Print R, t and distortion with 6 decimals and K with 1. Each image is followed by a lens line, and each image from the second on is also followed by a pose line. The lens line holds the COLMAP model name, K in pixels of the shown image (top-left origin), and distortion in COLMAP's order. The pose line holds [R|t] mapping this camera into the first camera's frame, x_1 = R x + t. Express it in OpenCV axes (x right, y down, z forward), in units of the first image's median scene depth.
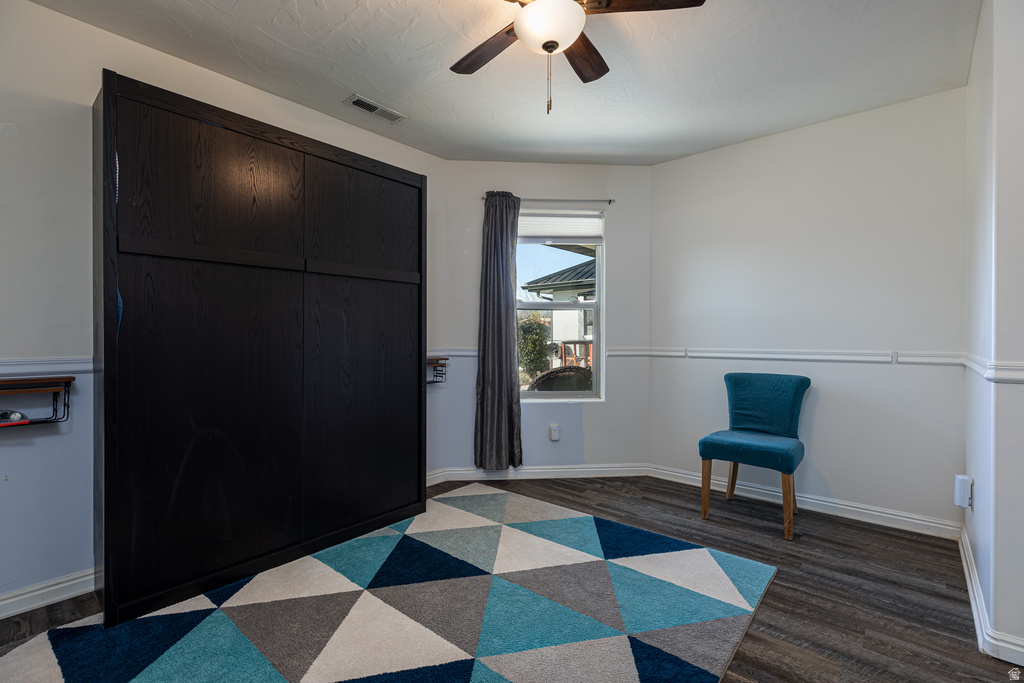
lens RADIAL K [[458.0, 0, 513.6], [0, 458.0, 338.5], [0, 0, 1]] dist [0.001975, -0.000016]
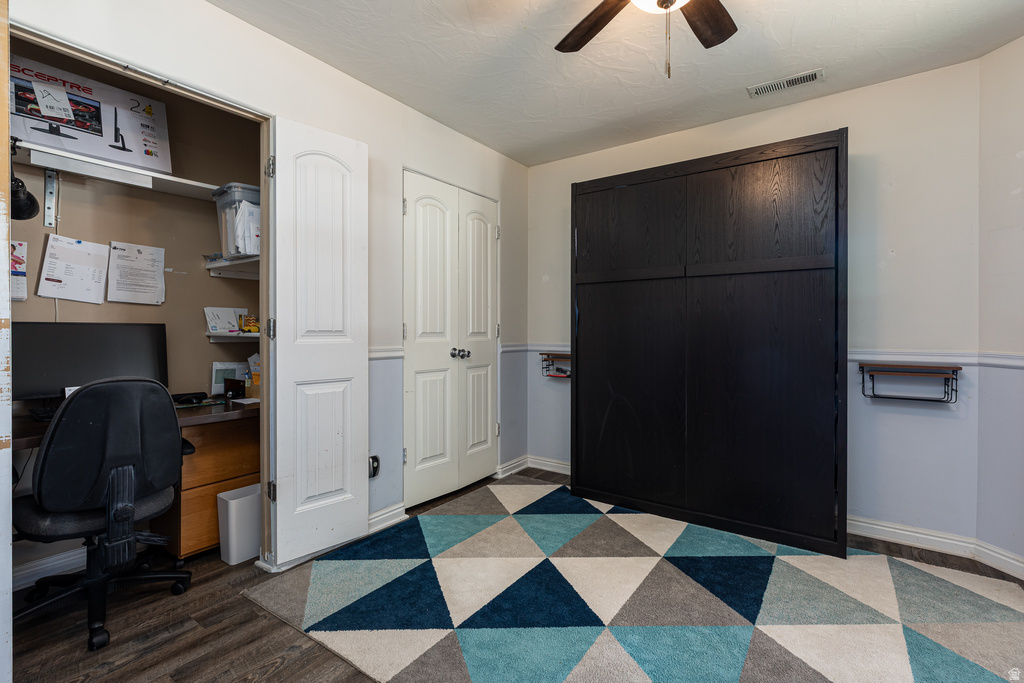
lens RADIAL K [[461.7, 0, 512.0], [0, 461.7, 333.3], [0, 0, 1]] dist [0.001363, 0.000289]
pose [[0.092281, 0.004786, -0.995722, 0.674739], [-0.007227, 0.999965, 0.004137, -0.005082], [0.995707, 0.006814, 0.092312, 0.454566]]
